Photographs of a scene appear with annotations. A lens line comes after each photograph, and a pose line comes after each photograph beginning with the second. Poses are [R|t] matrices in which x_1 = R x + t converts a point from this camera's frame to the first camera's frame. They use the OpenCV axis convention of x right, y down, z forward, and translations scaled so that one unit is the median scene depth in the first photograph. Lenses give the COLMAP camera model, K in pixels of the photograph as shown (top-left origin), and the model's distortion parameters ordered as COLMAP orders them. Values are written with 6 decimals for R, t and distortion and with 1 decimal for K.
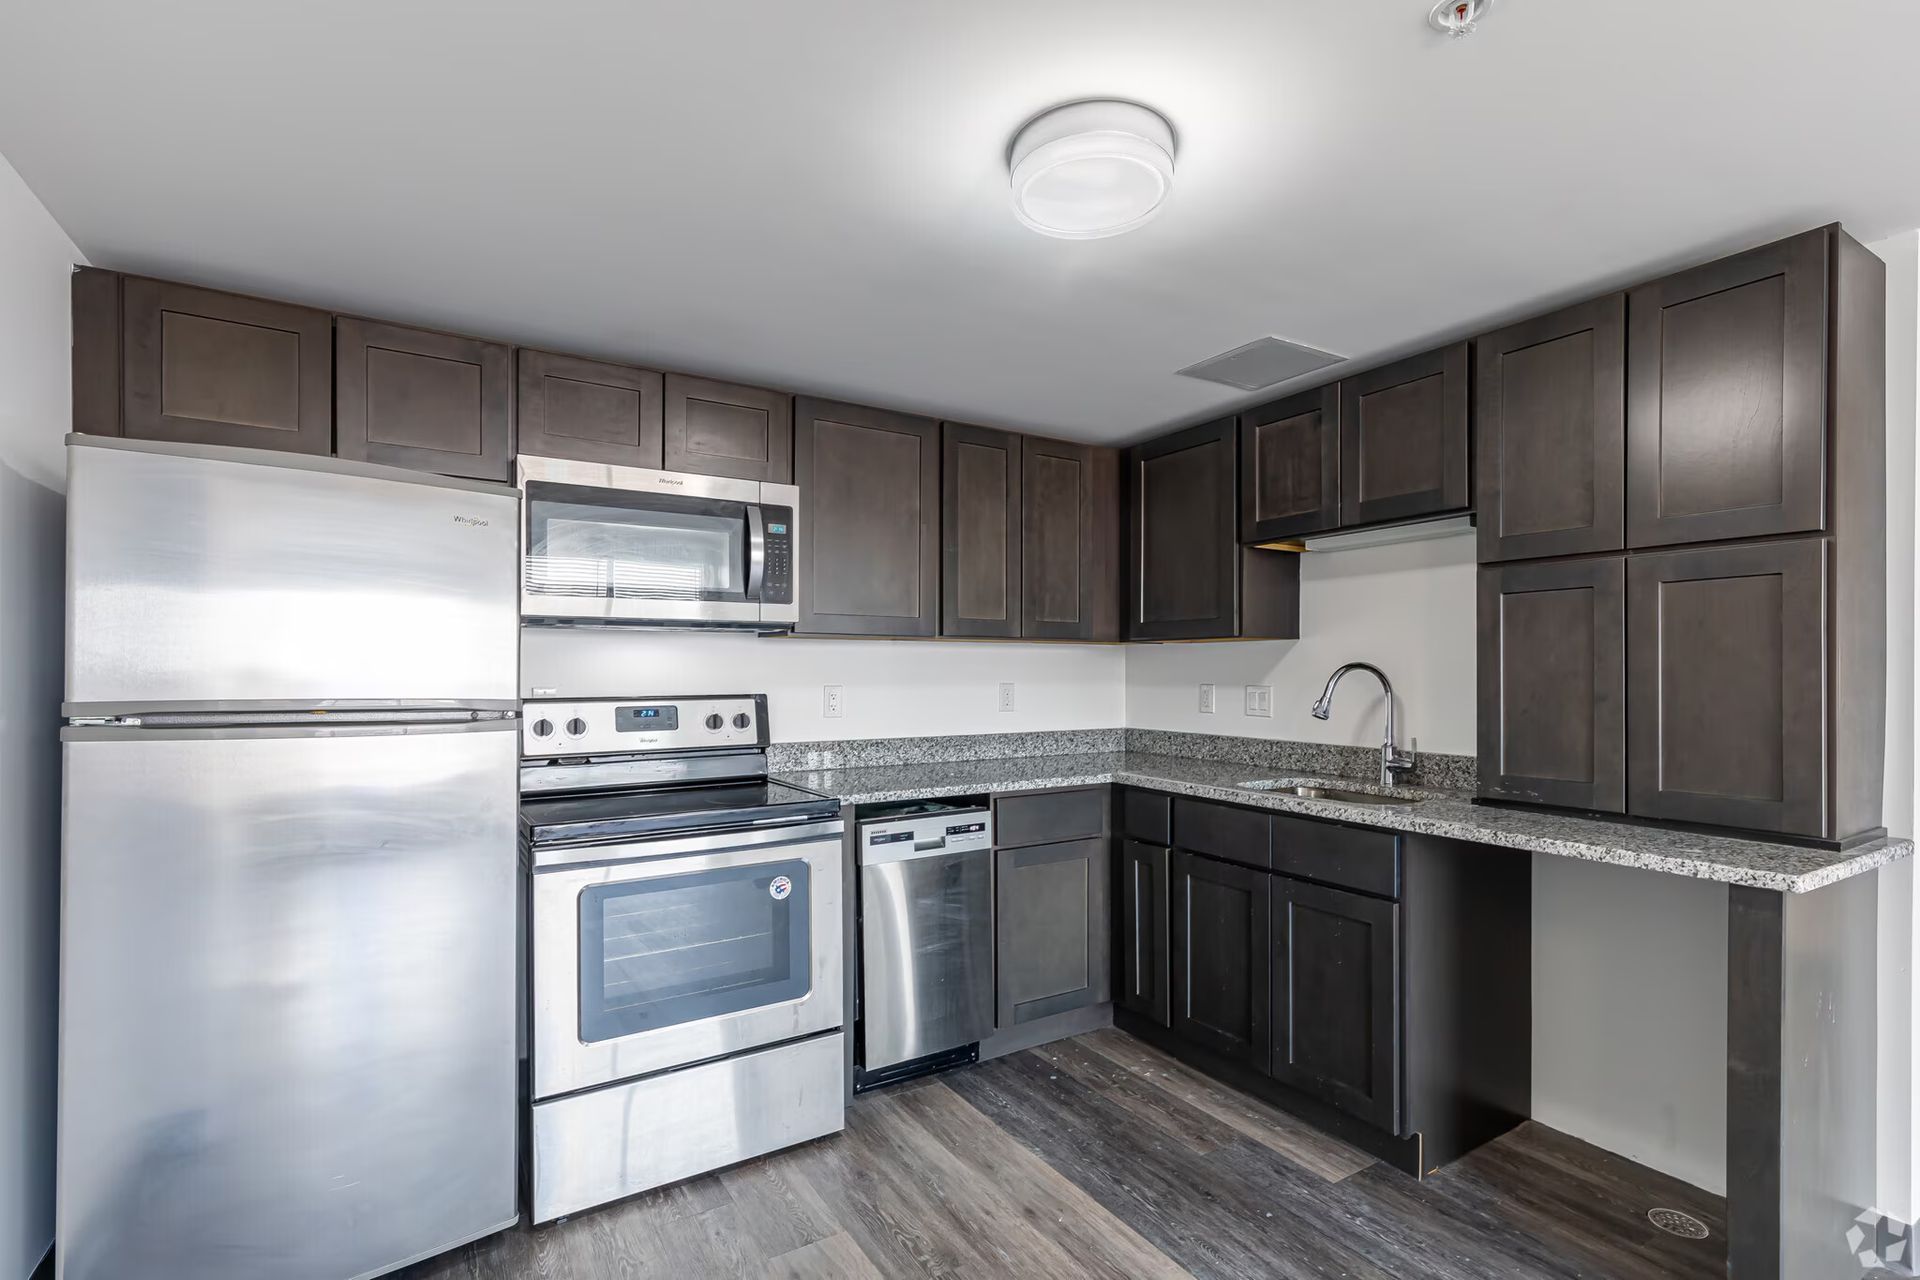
lens RADIAL K [[867.6, 0, 975.1], [0, 867.6, 678.2], [0, 0, 1]] dist [-0.002426, -0.000408]
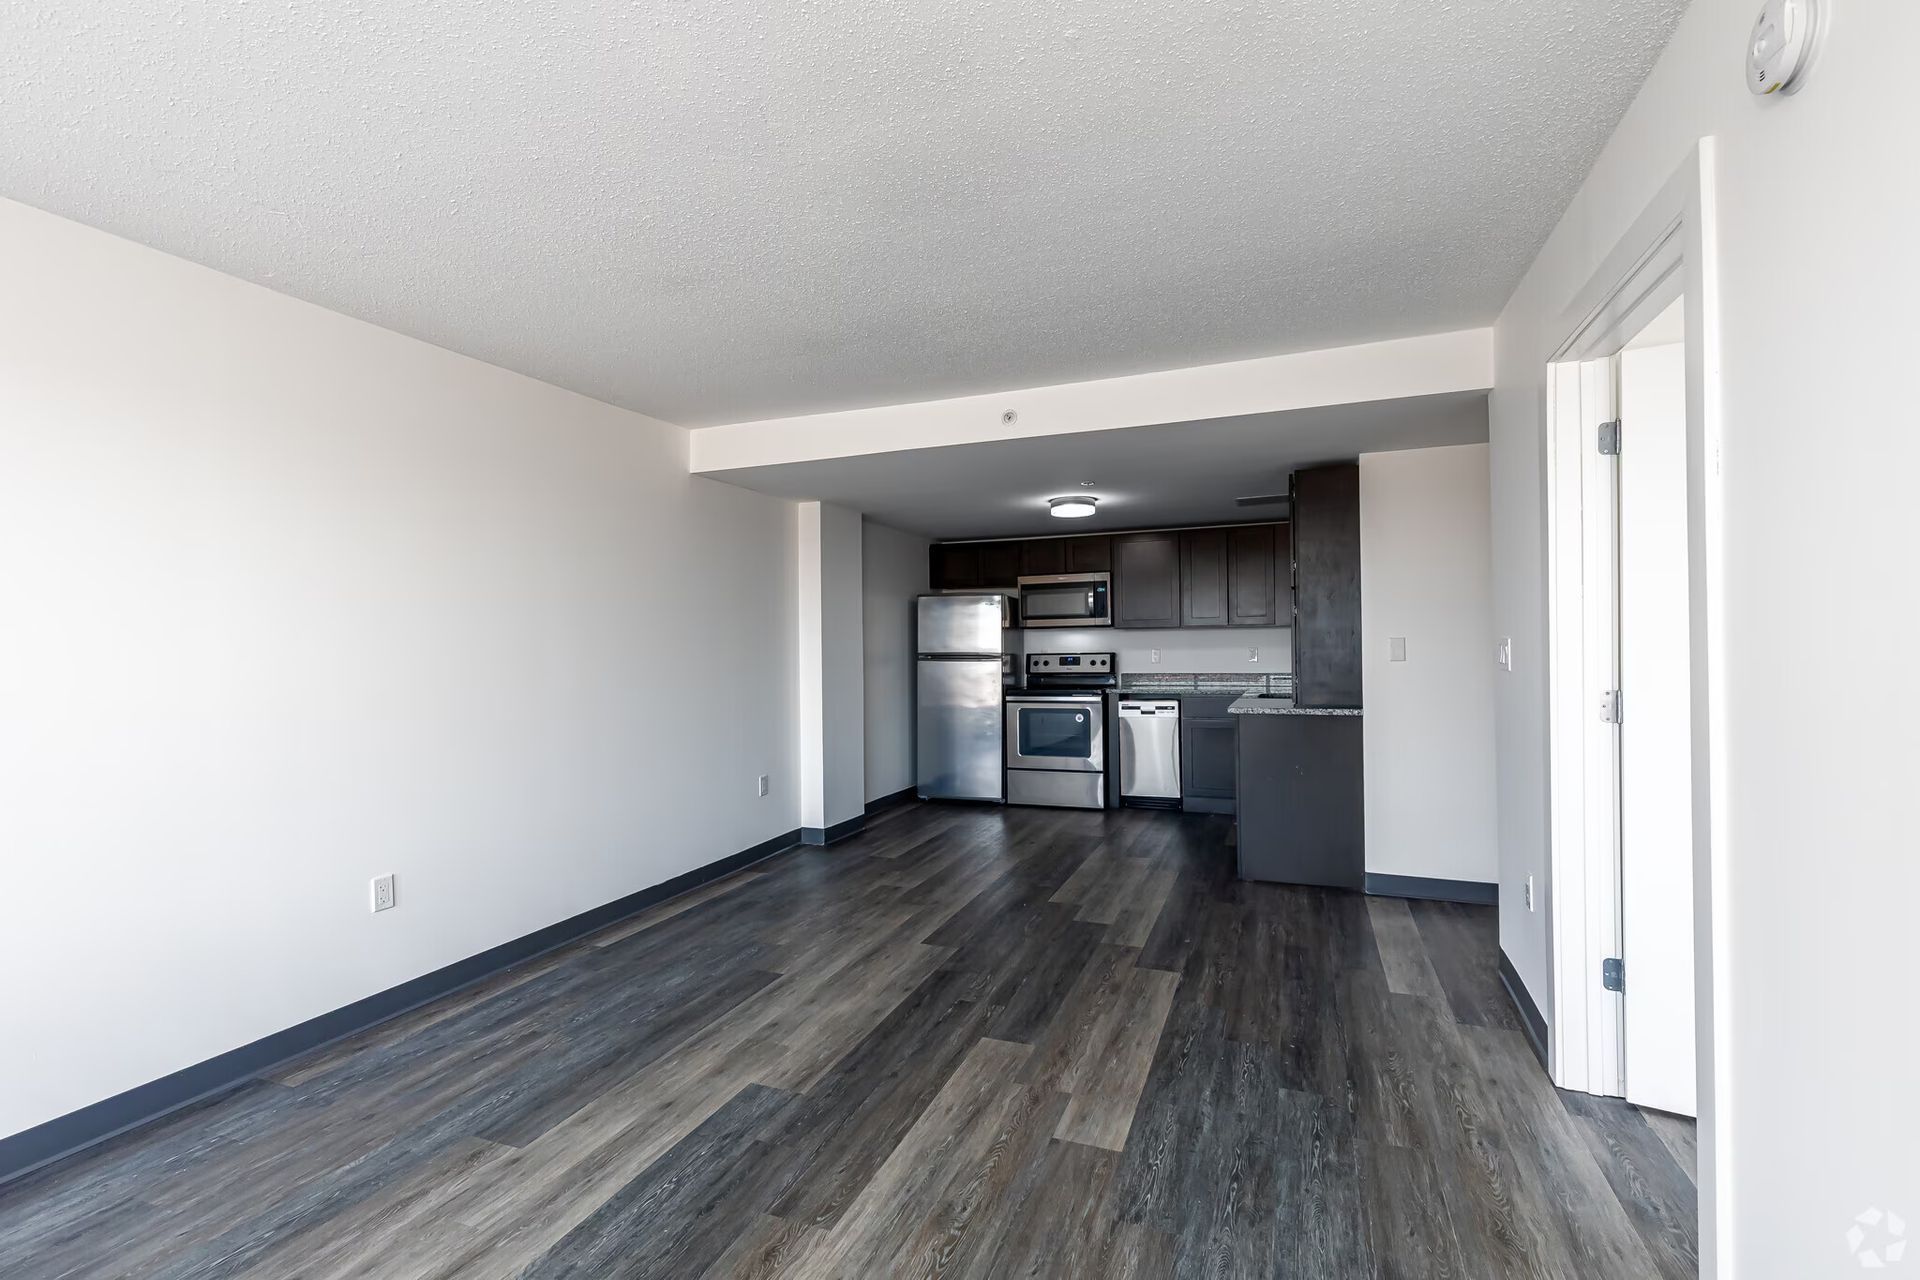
lens RADIAL K [[867.6, 0, 959.7], [0, 867.6, 644.2], [0, 0, 1]] dist [-0.002426, -0.000408]
pose [[0.583737, -0.009690, -0.811885, 1.706664], [0.006832, 0.999952, -0.007023, 0.010100], [0.811914, -0.001447, 0.583775, -0.918488]]
